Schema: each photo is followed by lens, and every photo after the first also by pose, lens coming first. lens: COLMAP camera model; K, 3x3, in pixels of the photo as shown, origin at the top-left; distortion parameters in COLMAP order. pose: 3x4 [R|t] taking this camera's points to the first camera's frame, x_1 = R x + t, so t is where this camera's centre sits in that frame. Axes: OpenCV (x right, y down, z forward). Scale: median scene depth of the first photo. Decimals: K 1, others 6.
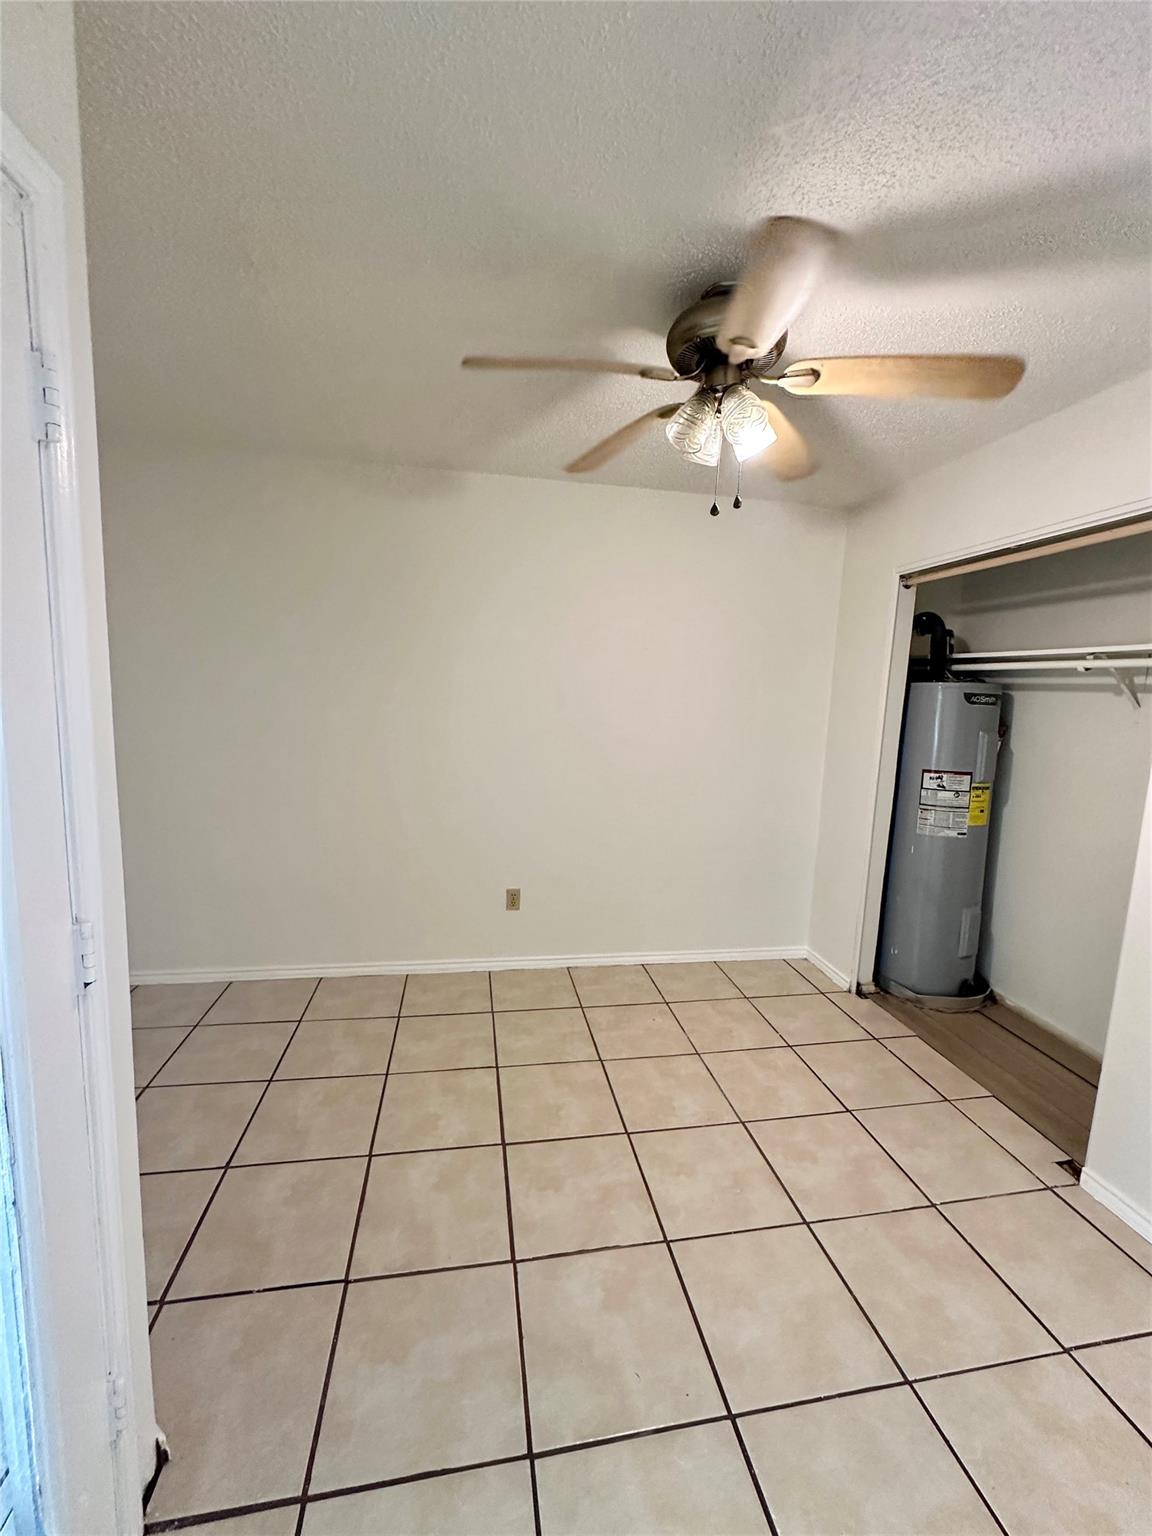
lens RADIAL K [[615.3, 0, 579.6], [0, 615.3, 765.4], [0, 0, 1]] dist [-0.001805, 0.000697]
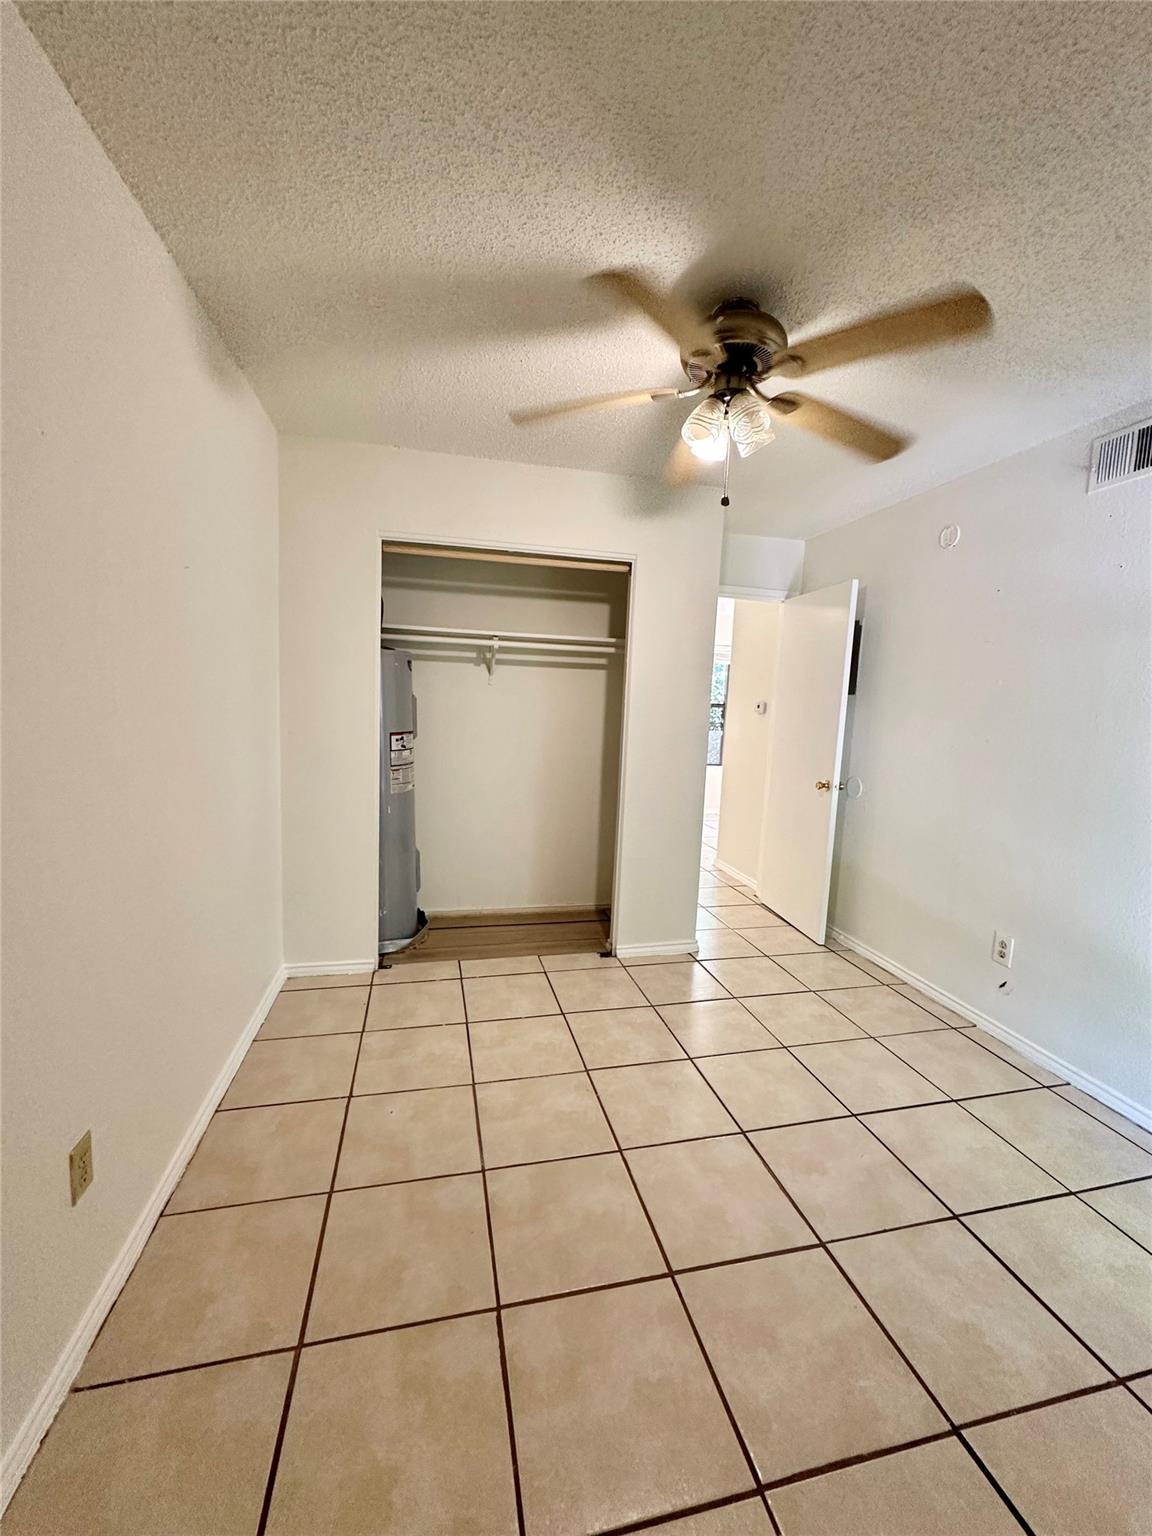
lens RADIAL K [[615.3, 0, 579.6], [0, 615.3, 765.4], [0, 0, 1]] dist [-0.001805, 0.000697]
pose [[-0.053876, -0.148471, 0.987448, -0.630829], [0.083272, 0.984772, 0.152612, -0.089831], [-0.995069, 0.090449, -0.040692, 0.904621]]
